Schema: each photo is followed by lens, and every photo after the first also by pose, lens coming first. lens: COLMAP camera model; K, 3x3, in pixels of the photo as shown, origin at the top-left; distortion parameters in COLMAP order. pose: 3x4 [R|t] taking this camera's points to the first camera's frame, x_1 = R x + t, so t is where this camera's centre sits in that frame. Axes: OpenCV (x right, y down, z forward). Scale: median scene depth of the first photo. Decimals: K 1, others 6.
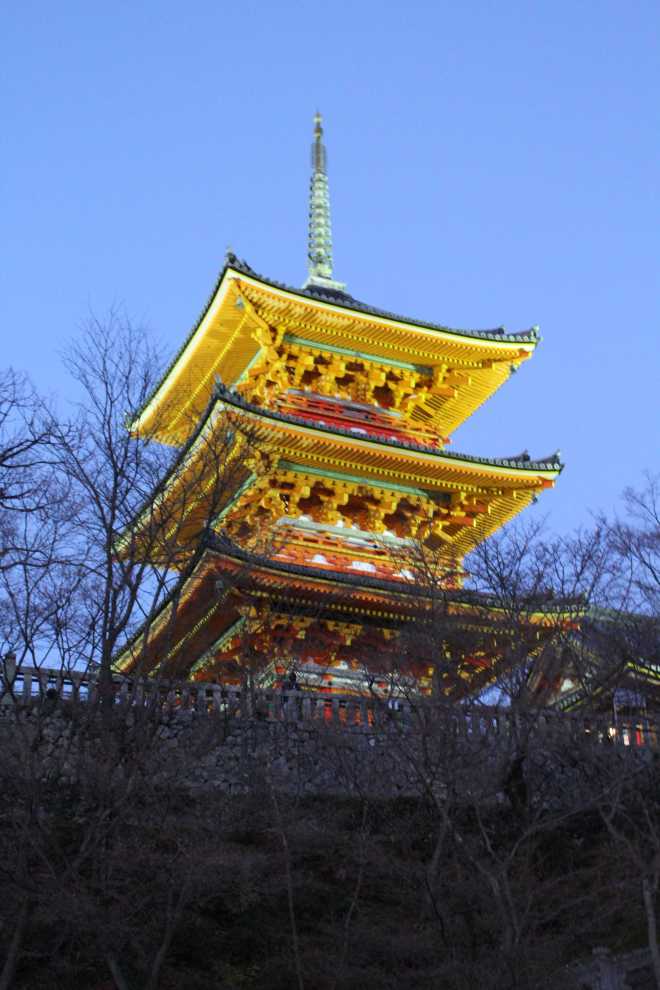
lens RADIAL K [[1304.1, 0, 330.0], [0, 1304.1, 495.0], [0, 0, 1]] dist [-0.018305, -0.010657]
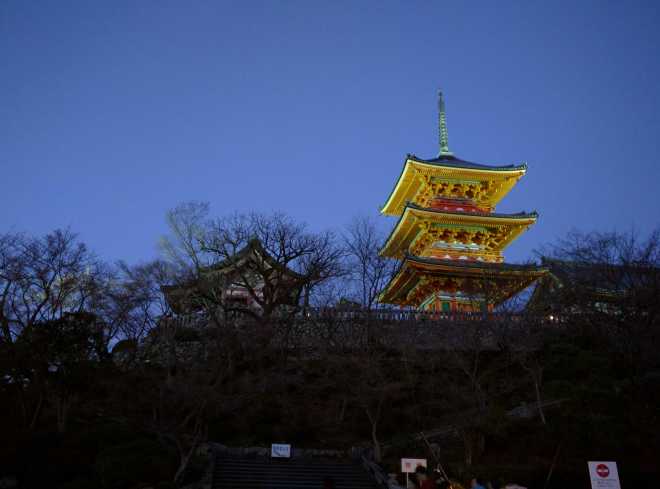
lens RADIAL K [[505.5, 0, 330.0], [0, 505.5, 244.5], [0, 0, 1]] dist [0.003707, 0.000878]
pose [[0.956303, -0.071714, -0.283446, 0.058480], [0.092671, 0.993813, 0.061214, -0.066361], [0.277303, -0.084807, 0.957032, -0.132264]]
